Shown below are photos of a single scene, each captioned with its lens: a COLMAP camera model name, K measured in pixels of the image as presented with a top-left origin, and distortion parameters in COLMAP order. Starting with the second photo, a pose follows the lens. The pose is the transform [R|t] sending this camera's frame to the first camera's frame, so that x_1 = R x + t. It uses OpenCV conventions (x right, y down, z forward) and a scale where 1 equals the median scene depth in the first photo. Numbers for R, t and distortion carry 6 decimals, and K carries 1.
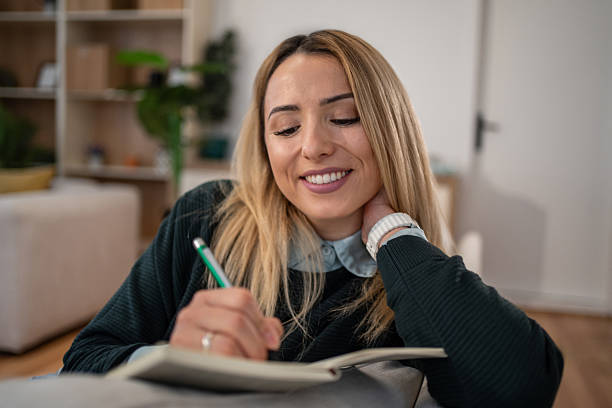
lens RADIAL K [[607.2, 0, 304.9], [0, 607.2, 201.0], [0, 0, 1]] dist [0.069520, 0.000000]
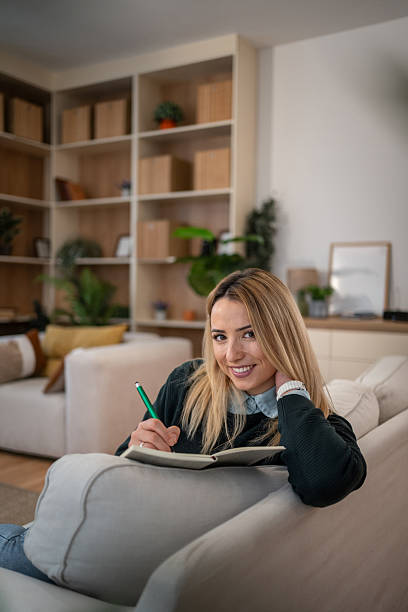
lens RADIAL K [[607.2, 0, 207.4], [0, 607.2, 303.9], [0, 0, 1]] dist [0.069520, 0.000000]
pose [[0.966030, -0.017616, -0.257830, 0.065798], [0.002744, 0.998317, -0.057927, -0.019453], [0.258417, 0.055252, 0.964452, -0.146763]]
